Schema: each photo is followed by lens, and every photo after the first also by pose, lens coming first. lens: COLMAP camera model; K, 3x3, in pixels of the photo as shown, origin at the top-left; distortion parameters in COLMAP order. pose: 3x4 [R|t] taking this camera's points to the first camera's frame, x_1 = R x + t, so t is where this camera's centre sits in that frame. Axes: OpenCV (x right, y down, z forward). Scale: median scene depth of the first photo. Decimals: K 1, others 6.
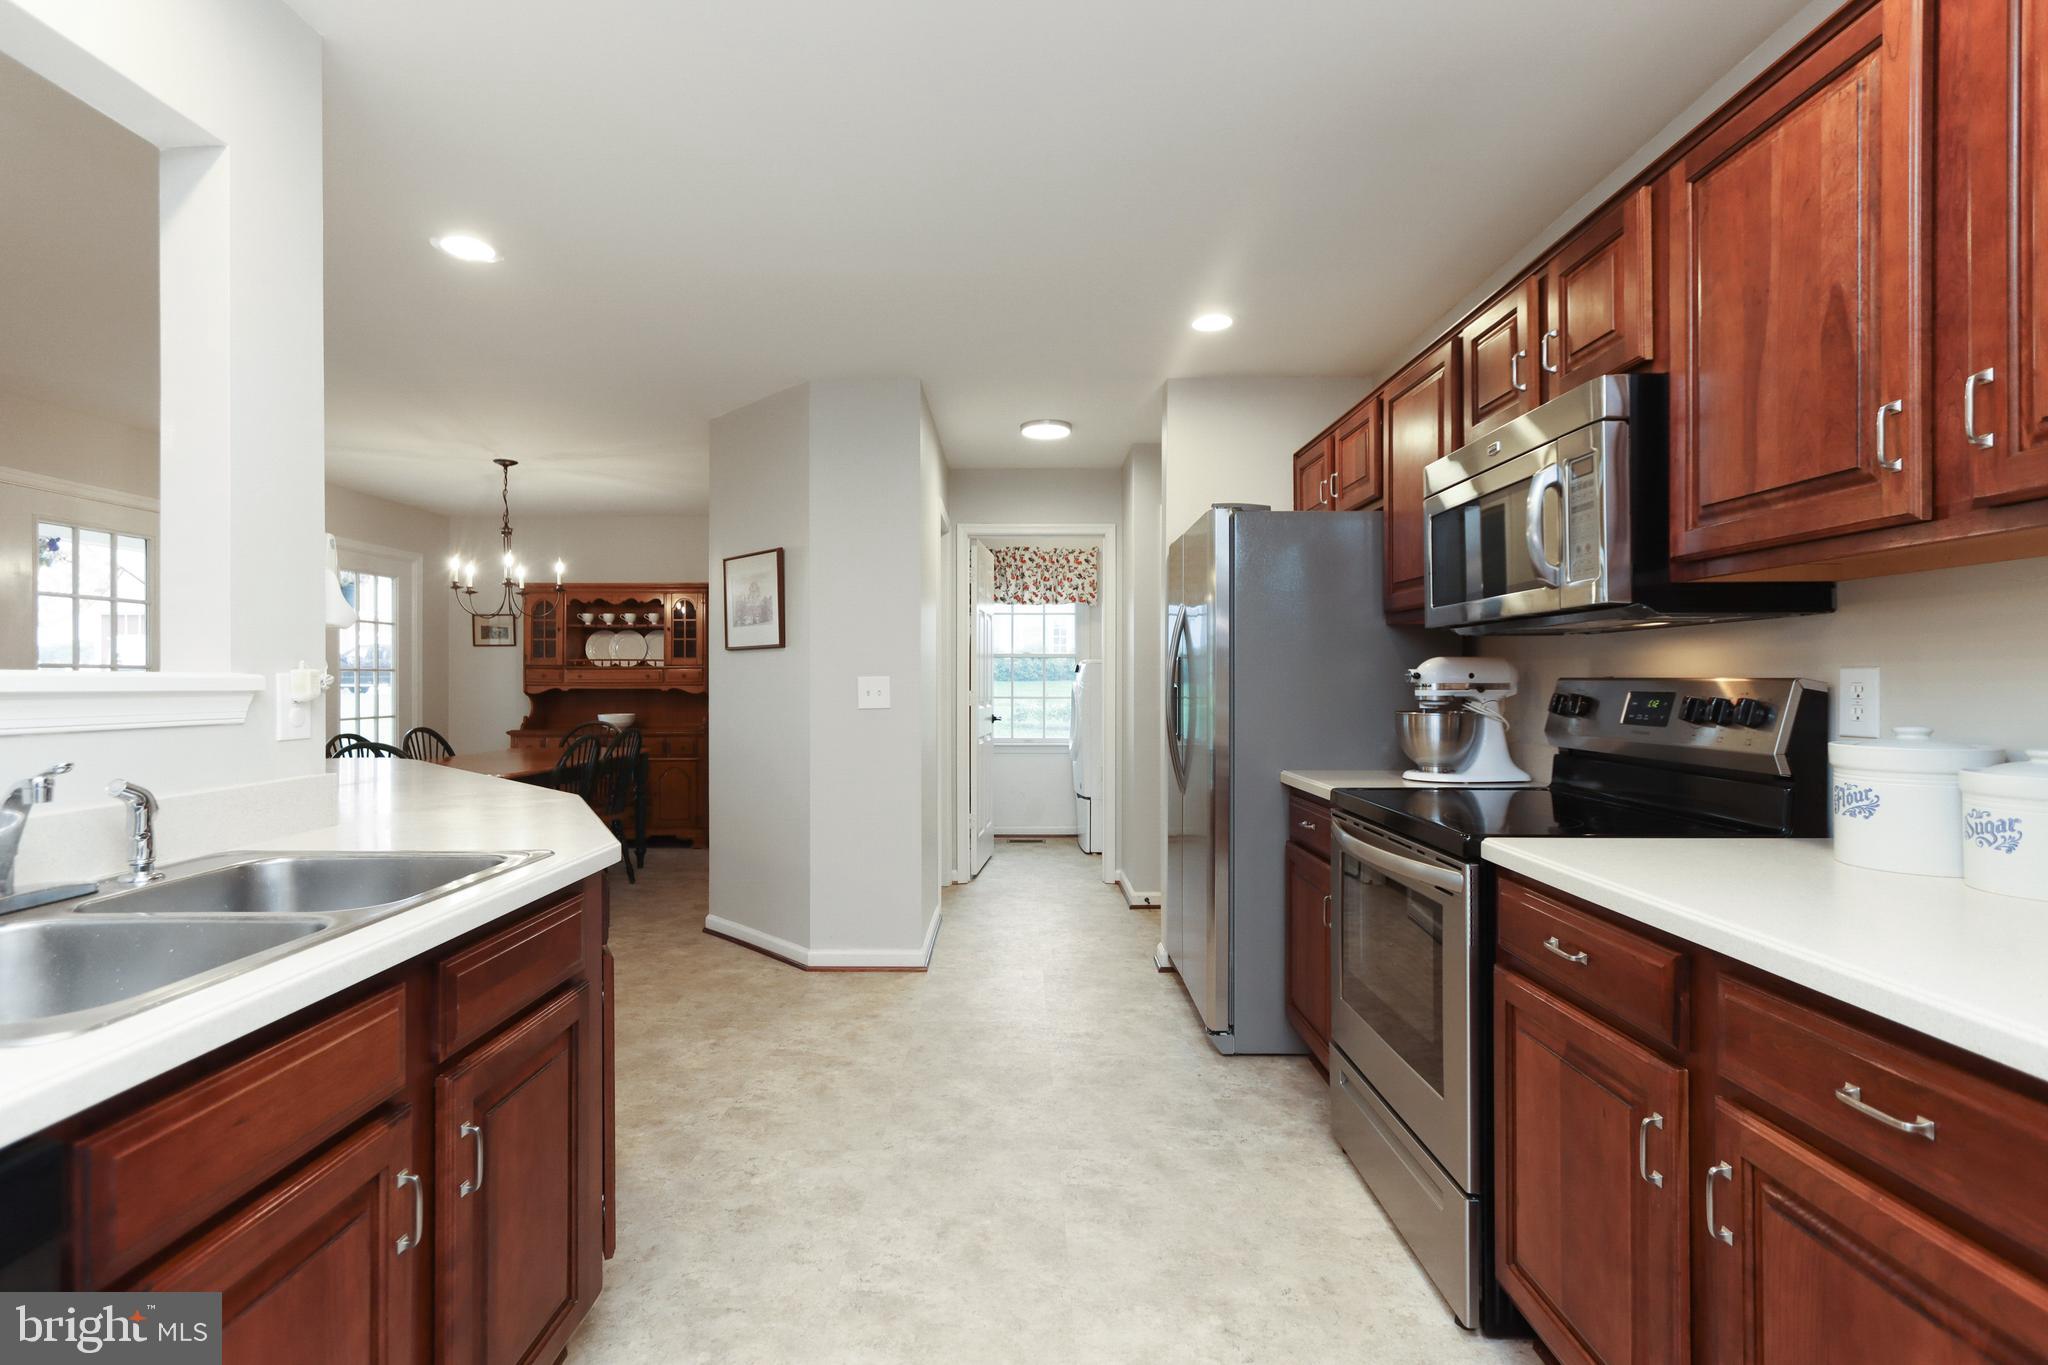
lens RADIAL K [[935.6, 0, 1002.6], [0, 935.6, 674.3], [0, 0, 1]] dist [-0.003055, 0.001396]
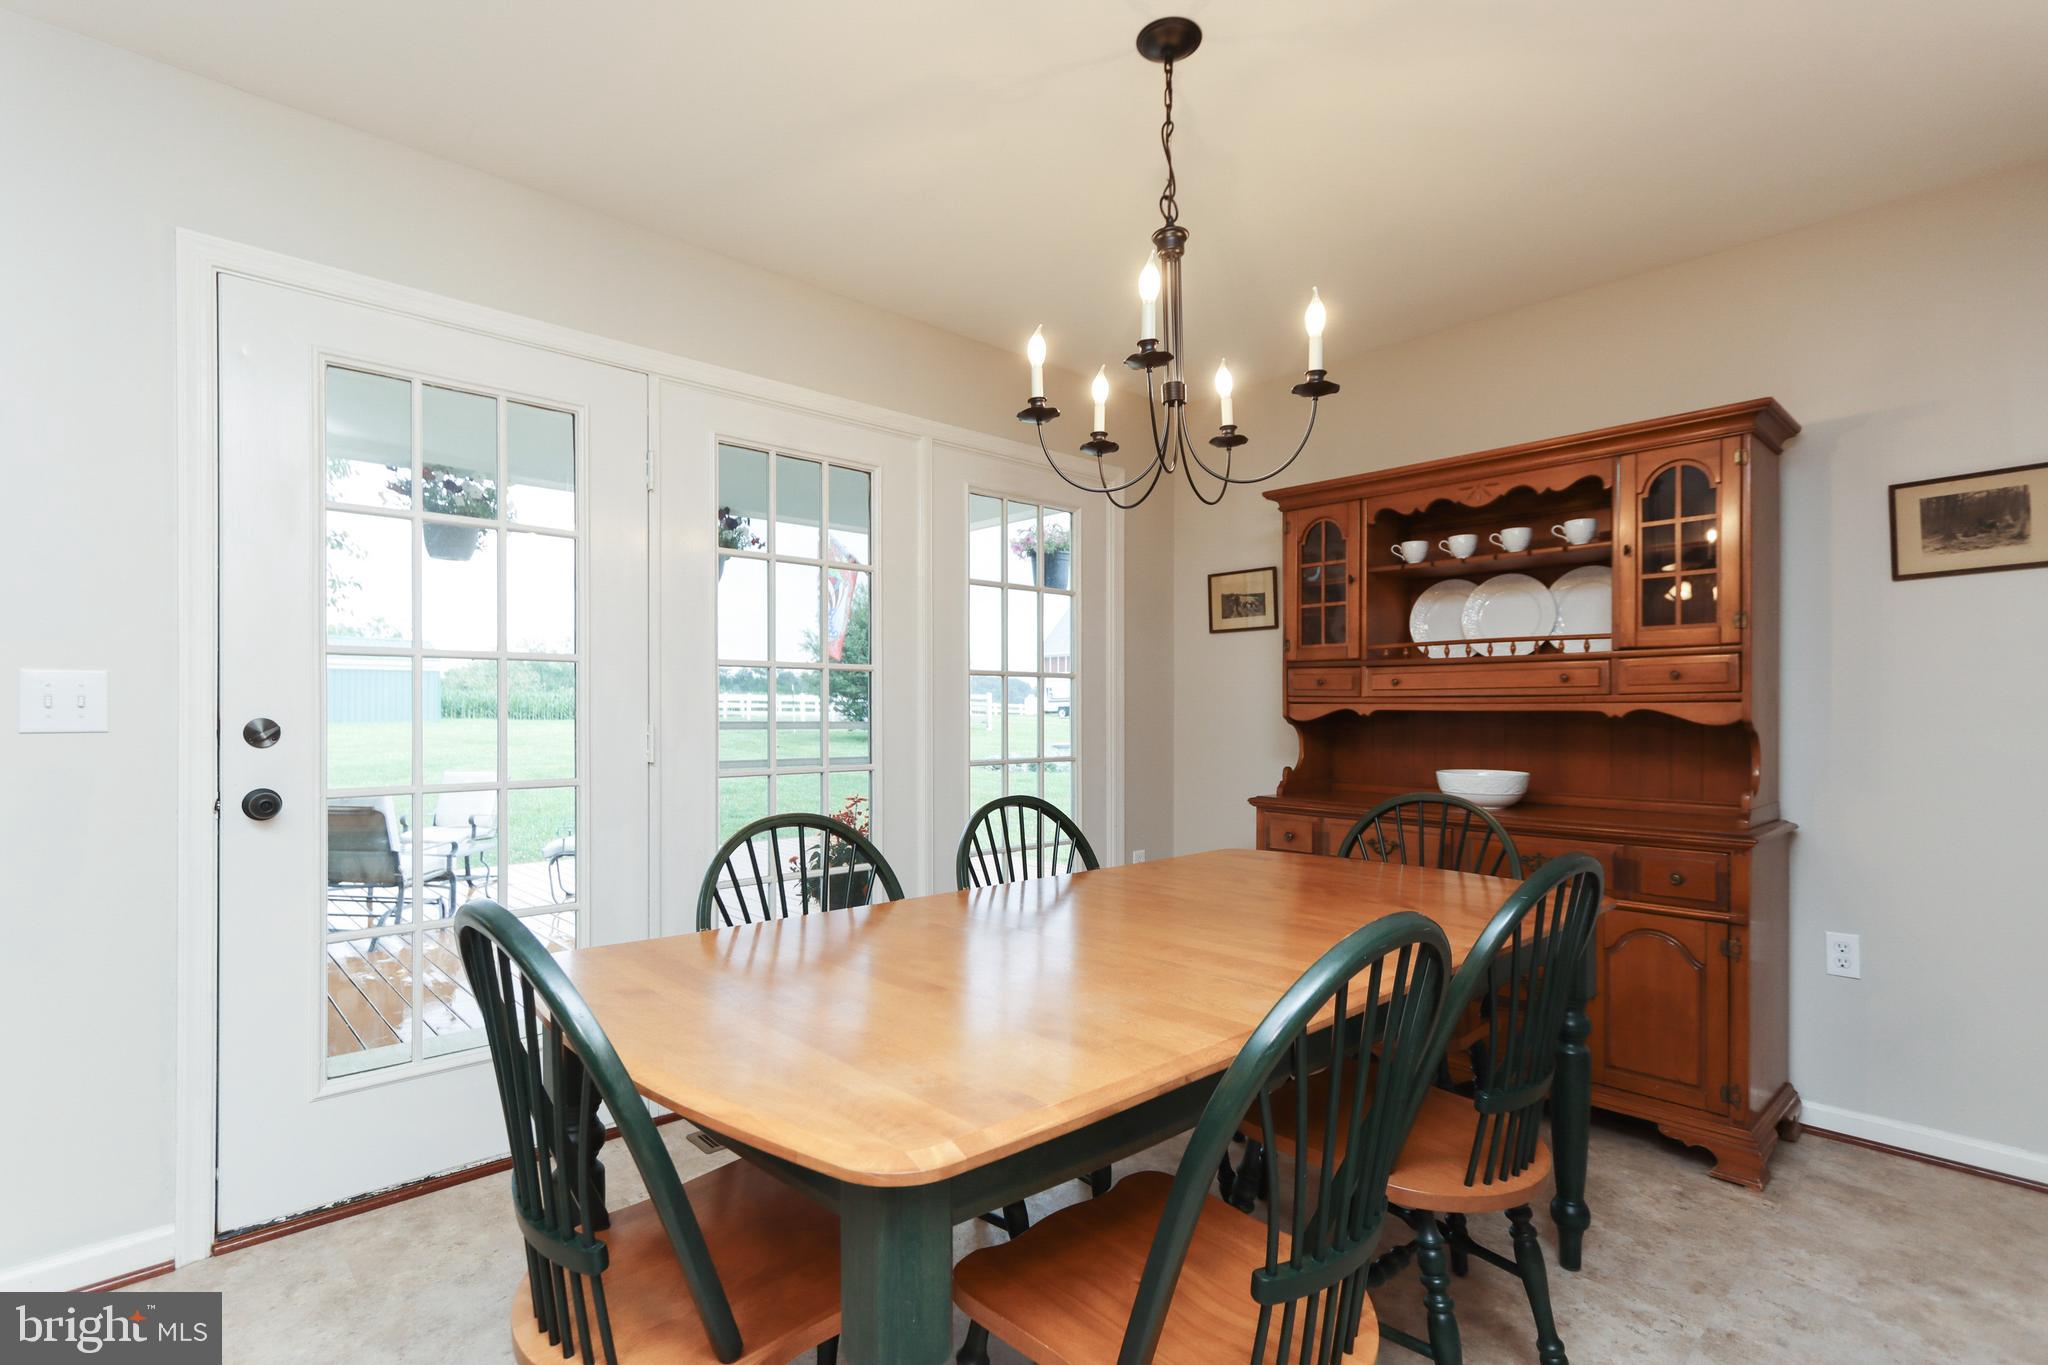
lens RADIAL K [[935.6, 0, 1024.9], [0, 935.6, 692.5], [0, 0, 1]] dist [-0.003055, 0.001396]
pose [[0.683275, -0.008277, -0.730114, -0.248516], [-0.001313, 0.999920, -0.012564, 0.012749], [0.730160, 0.009543, 0.683210, 0.567668]]
